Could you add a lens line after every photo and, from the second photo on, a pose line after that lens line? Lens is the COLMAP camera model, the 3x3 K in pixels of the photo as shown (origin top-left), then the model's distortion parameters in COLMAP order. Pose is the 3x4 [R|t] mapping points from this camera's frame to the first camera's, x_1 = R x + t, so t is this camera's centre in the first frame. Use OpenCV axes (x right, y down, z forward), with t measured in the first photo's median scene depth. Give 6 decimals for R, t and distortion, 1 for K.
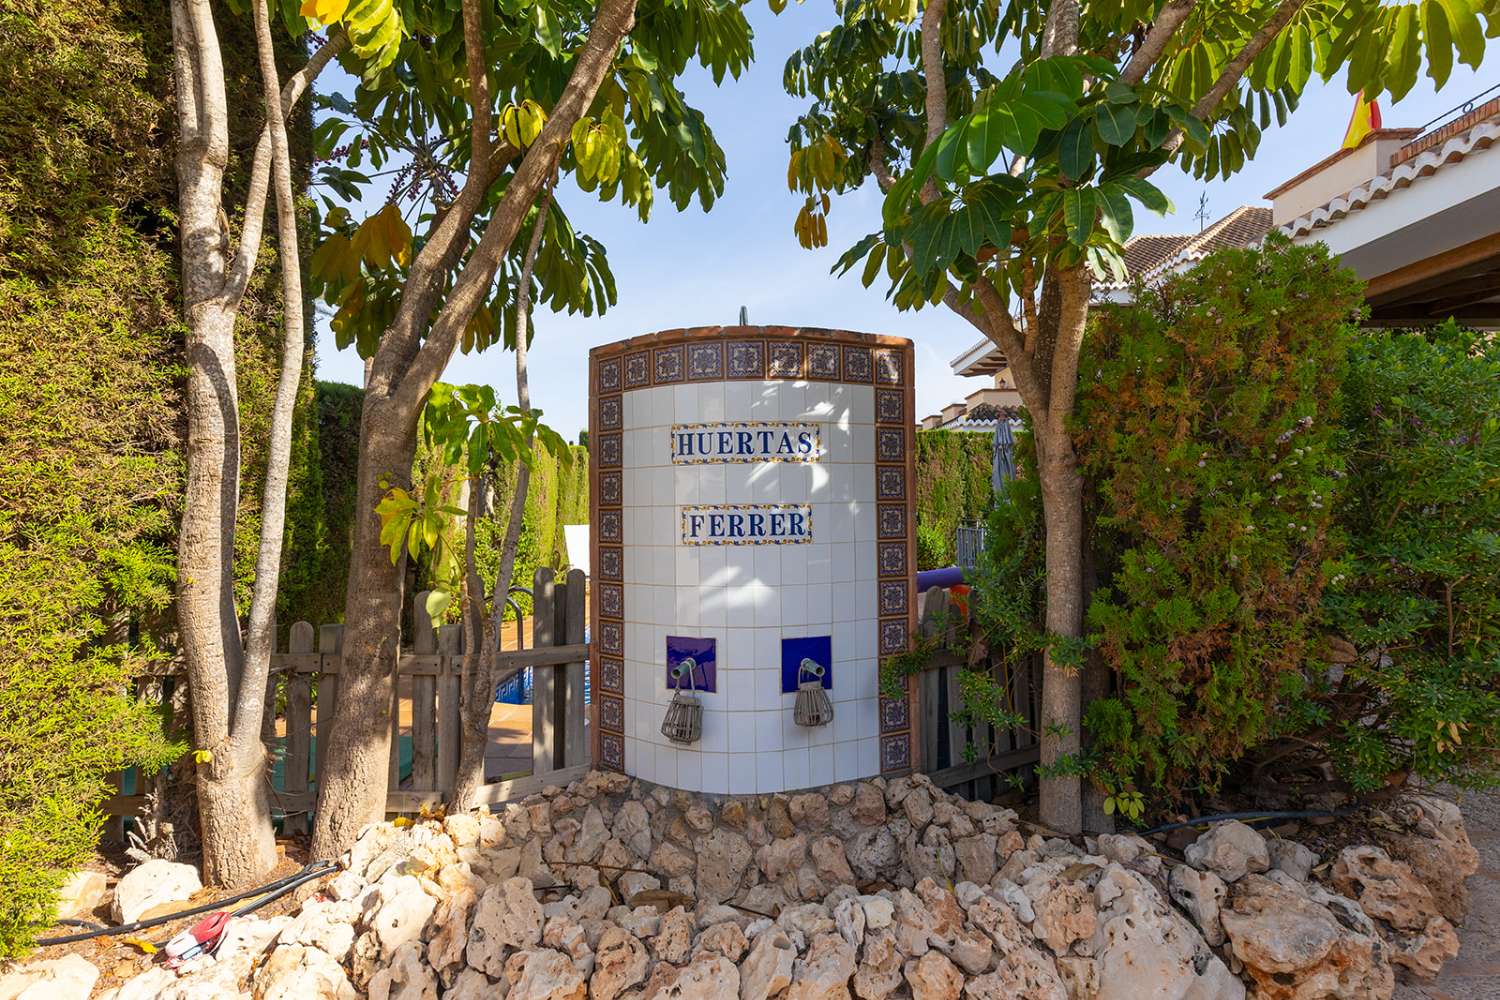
lens RADIAL K [[670.2, 0, 747.4], [0, 670.2, 502.2], [0, 0, 1]] dist [0.001336, 0.000650]
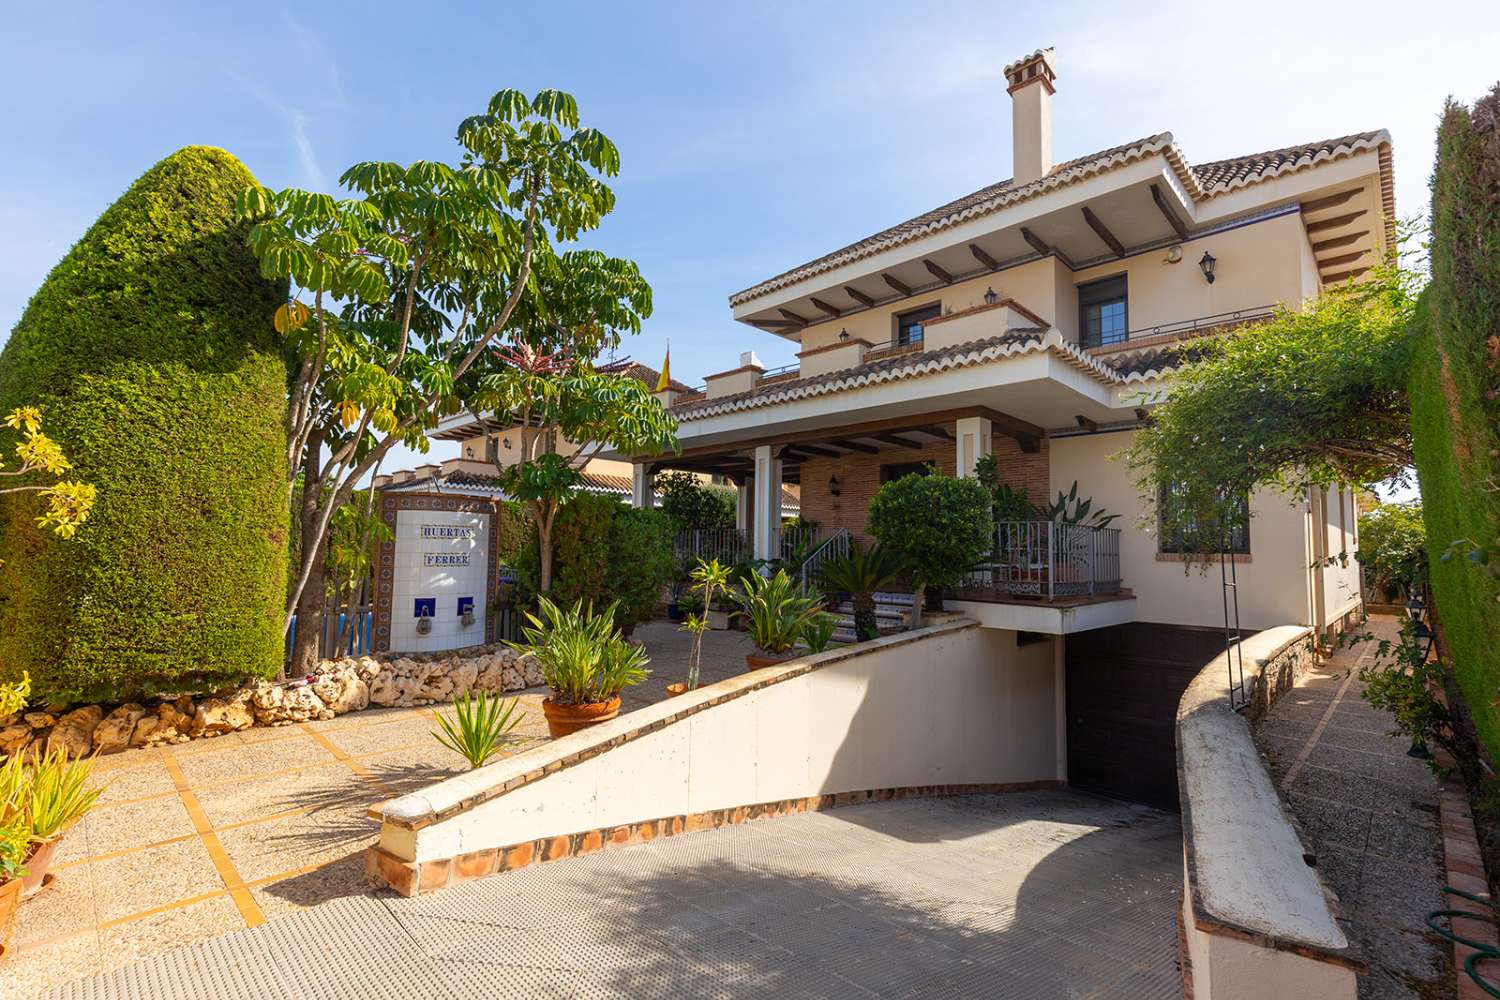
lens RADIAL K [[670.2, 0, 747.4], [0, 670.2, 502.2], [0, 0, 1]] dist [0.001336, 0.000650]
pose [[0.708218, 0.070840, 0.702431, -1.176888], [-0.027047, 0.996945, -0.073271, -0.038289], [-0.705476, 0.032893, 0.707970, -2.069089]]
